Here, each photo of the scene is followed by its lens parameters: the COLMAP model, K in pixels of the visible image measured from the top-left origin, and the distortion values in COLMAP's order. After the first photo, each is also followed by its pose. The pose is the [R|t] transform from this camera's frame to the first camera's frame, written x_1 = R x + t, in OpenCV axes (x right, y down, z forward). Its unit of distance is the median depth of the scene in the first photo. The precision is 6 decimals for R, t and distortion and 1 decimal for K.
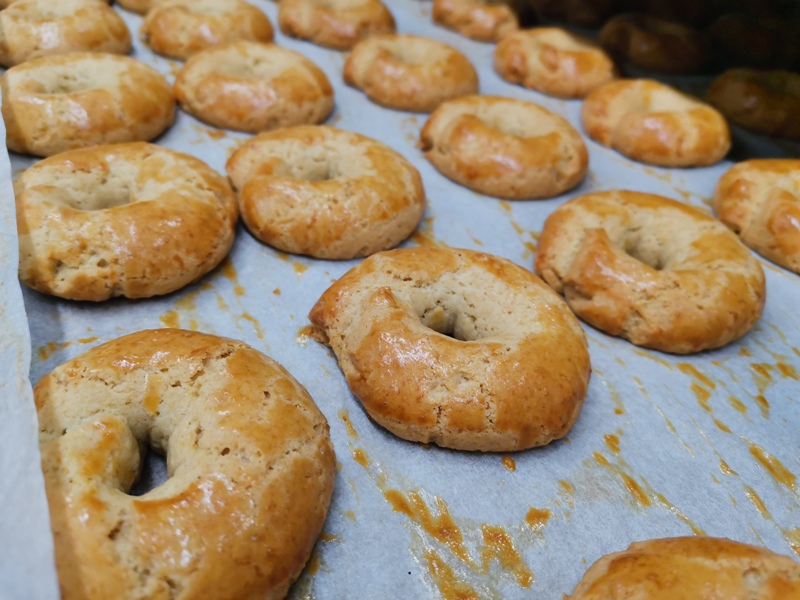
lens RADIAL K [[610.6, 0, 365.2], [0, 610.6, 301.8], [0, 0, 1]] dist [0.033681, -0.071460]
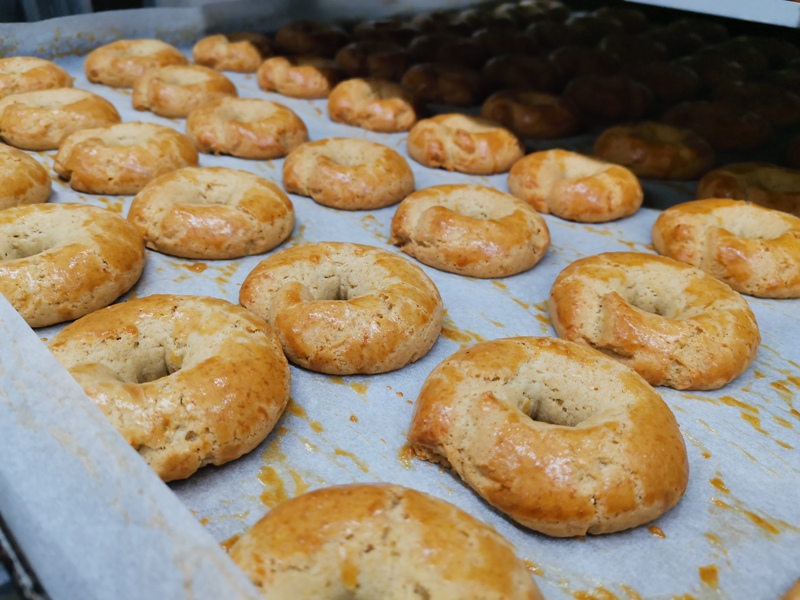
lens RADIAL K [[610.6, 0, 395.6], [0, 610.6, 308.4], [0, 0, 1]] dist [0.033681, -0.071460]
pose [[0.951979, -0.194603, 0.236361, -0.262033], [0.219336, 0.972109, -0.083042, -0.087152], [-0.213608, 0.130896, 0.968110, 0.013852]]
